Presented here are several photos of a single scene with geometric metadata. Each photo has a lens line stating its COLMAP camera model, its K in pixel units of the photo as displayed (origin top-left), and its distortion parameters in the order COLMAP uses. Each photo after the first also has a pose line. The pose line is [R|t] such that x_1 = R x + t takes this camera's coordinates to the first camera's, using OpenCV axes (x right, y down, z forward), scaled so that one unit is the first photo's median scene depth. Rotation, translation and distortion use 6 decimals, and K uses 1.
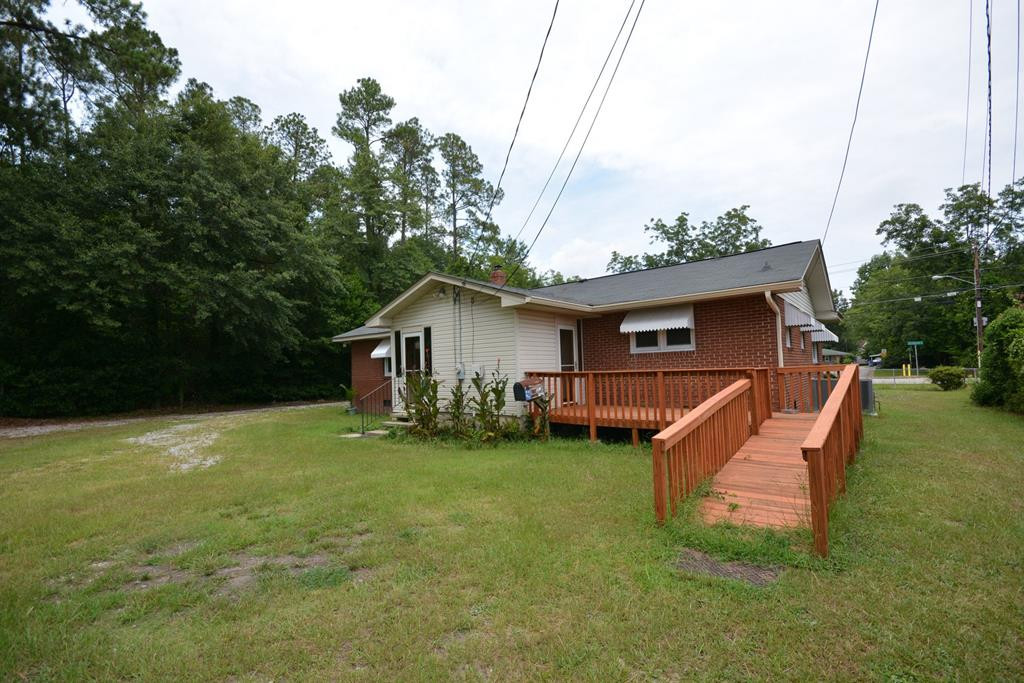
lens RADIAL K [[451.6, 0, 512.0], [0, 451.6, 341.5], [0, 0, 1]] dist [-0.000581, -0.007603]
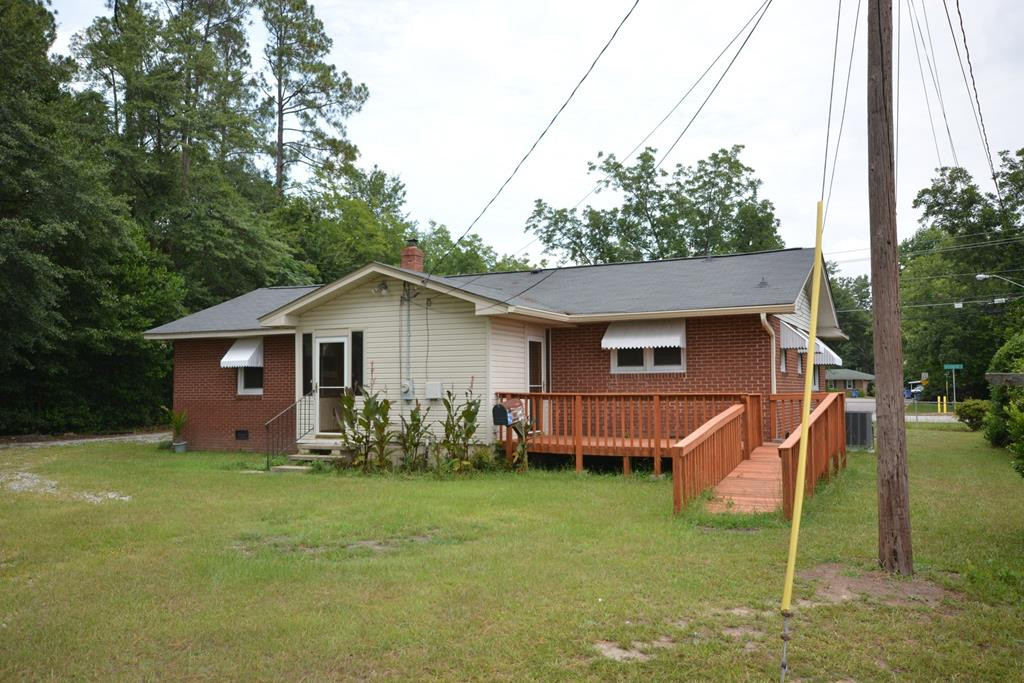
lens RADIAL K [[818.7, 0, 512.0], [0, 818.7, 341.5], [0, 0, 1]] dist [-0.005263, 0.000009]
pose [[0.976008, 0.037158, 0.214540, -0.105617], [-0.037241, 0.999300, -0.003656, -0.008759], [-0.214526, -0.004421, 0.976708, -0.189717]]
